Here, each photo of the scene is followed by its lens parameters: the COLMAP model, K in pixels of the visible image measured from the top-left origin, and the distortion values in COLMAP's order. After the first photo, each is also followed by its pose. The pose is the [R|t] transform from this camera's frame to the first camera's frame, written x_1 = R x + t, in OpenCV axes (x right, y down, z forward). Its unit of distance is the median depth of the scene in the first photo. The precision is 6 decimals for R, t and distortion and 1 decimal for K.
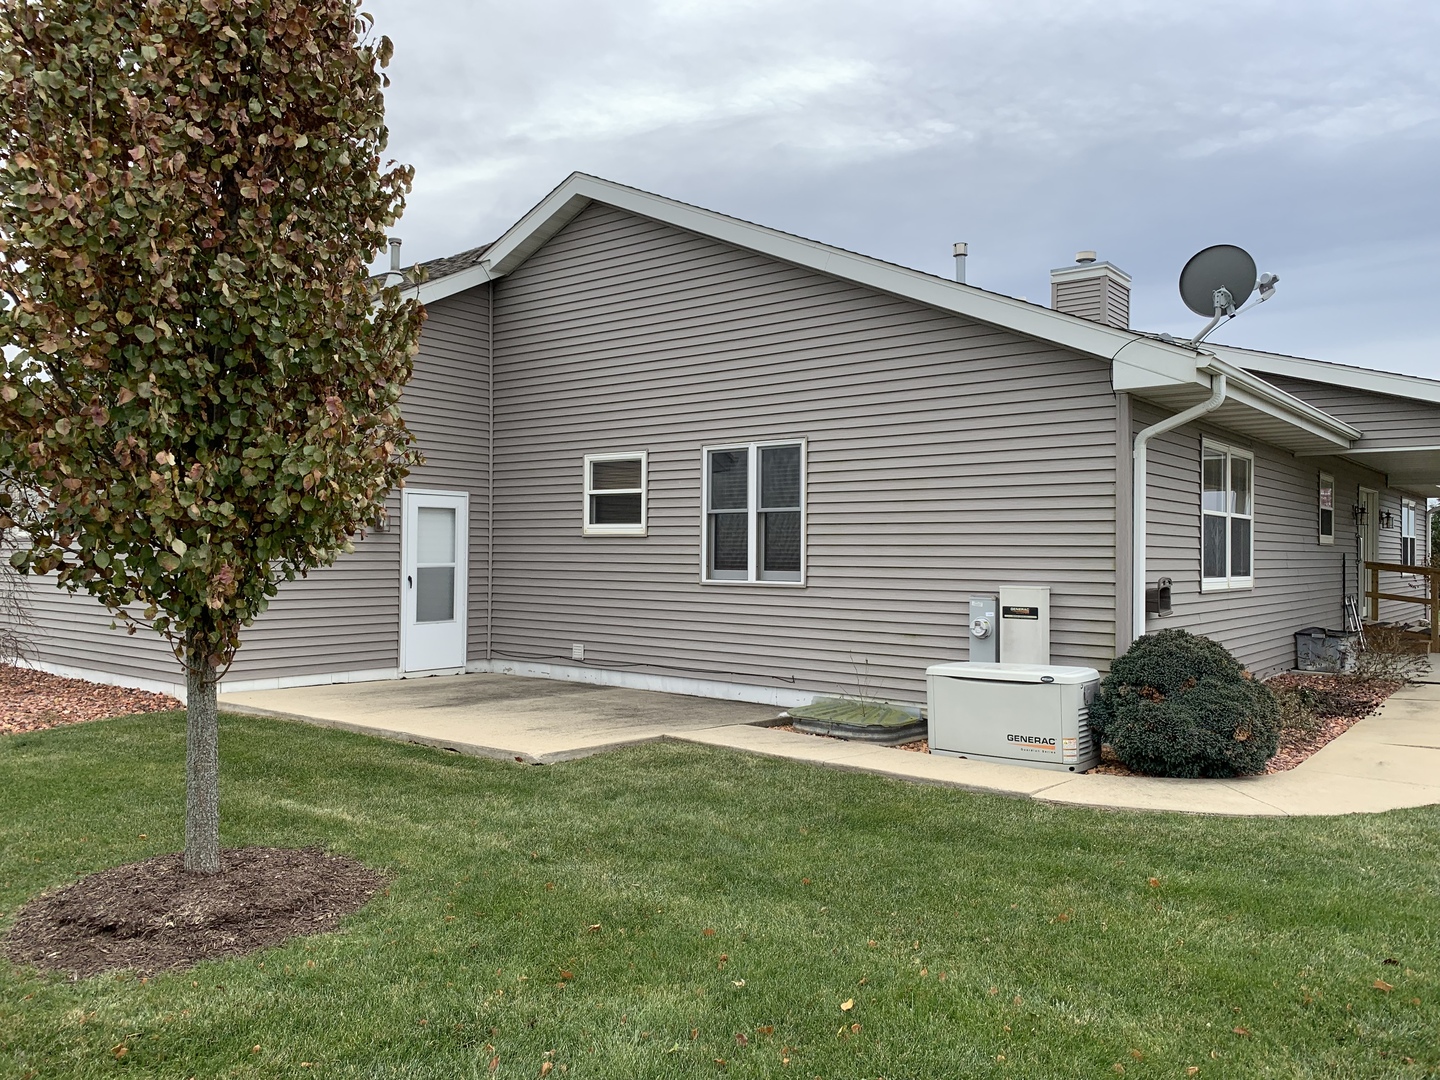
lens RADIAL K [[1094.5, 0, 721.2], [0, 1094.5, 542.4], [0, 0, 1]] dist [0.032862, -0.033661]
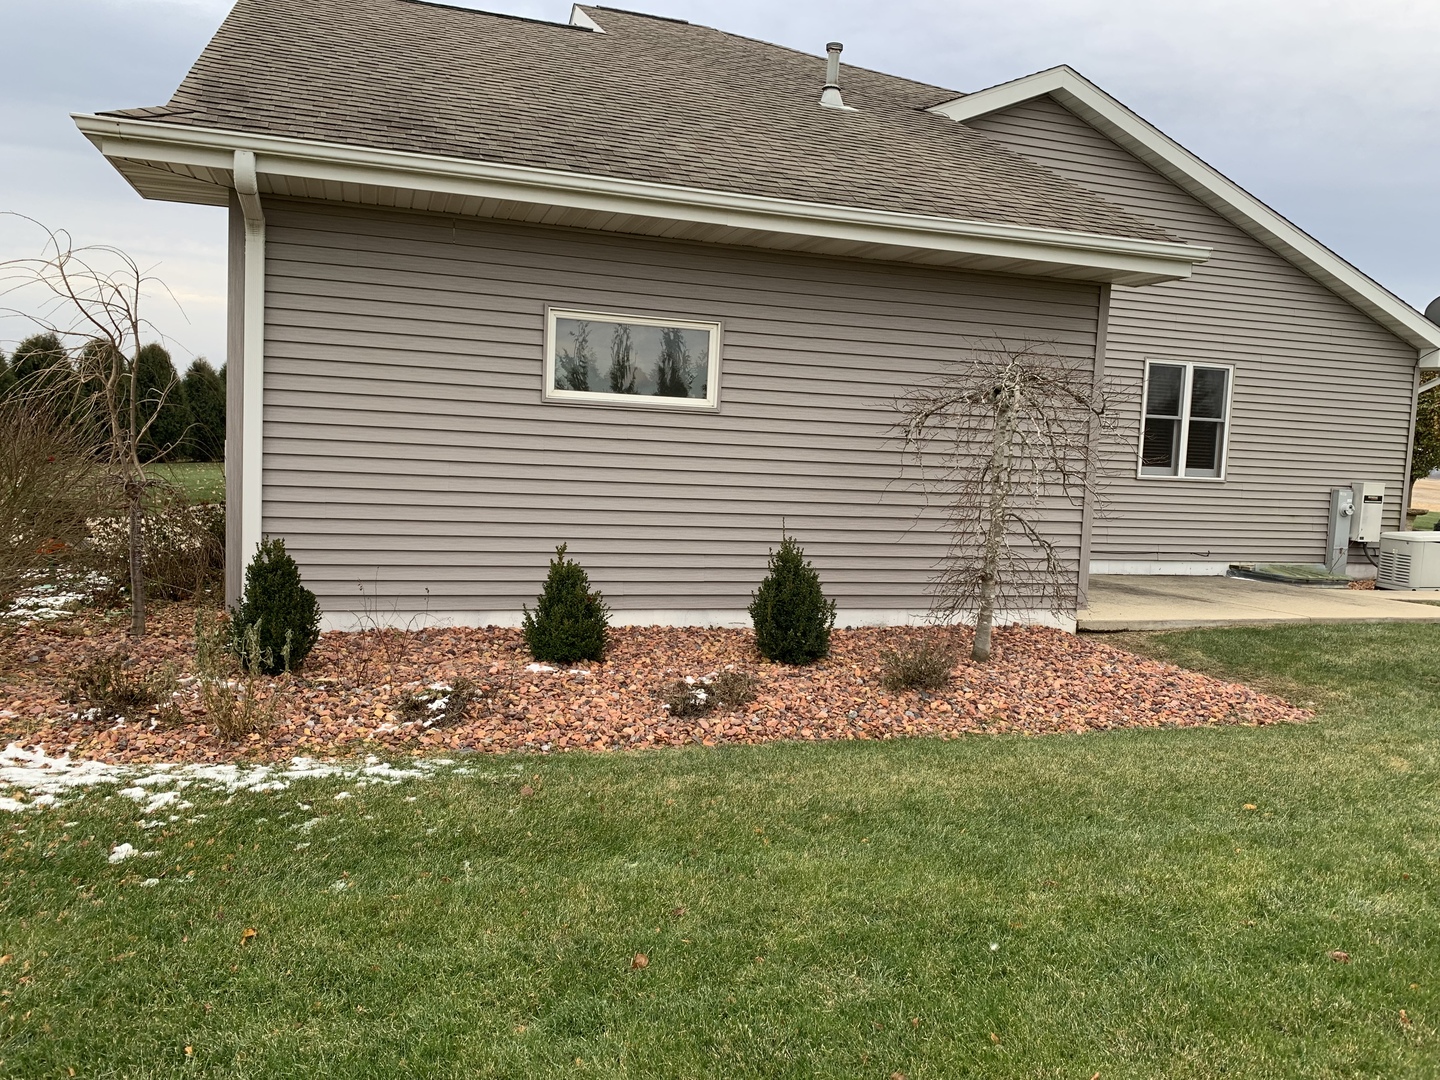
lens RADIAL K [[1094.5, 0, 726.2], [0, 1094.5, 526.6], [0, 0, 1]] dist [0.032862, -0.033661]
pose [[0.523335, -0.049104, 0.850711, -1.282588], [-0.052327, 0.994602, 0.089600, 0.007661], [-0.850519, -0.091406, 0.517940, 0.788970]]
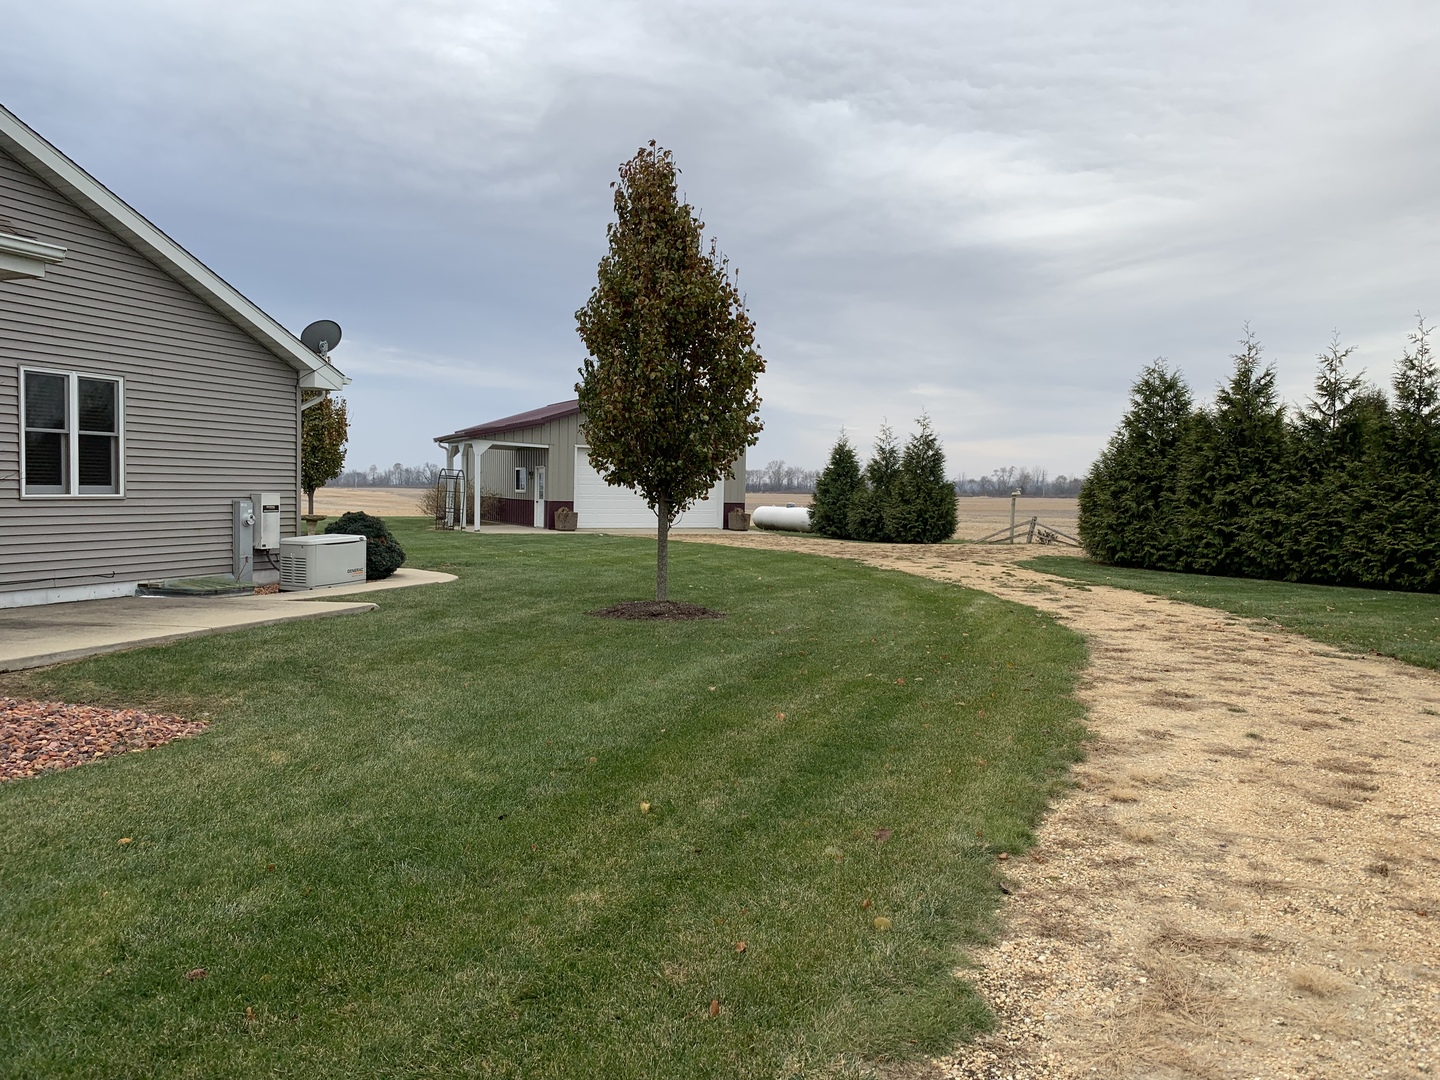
lens RADIAL K [[1094.5, 0, 713.1], [0, 1094.5, 531.0], [0, 0, 1]] dist [0.032862, -0.033661]
pose [[-0.343785, -0.048639, 0.937788, -1.269119], [-0.028089, 0.998743, 0.041503, 0.007232], [-0.938628, -0.012074, -0.344719, 0.770481]]
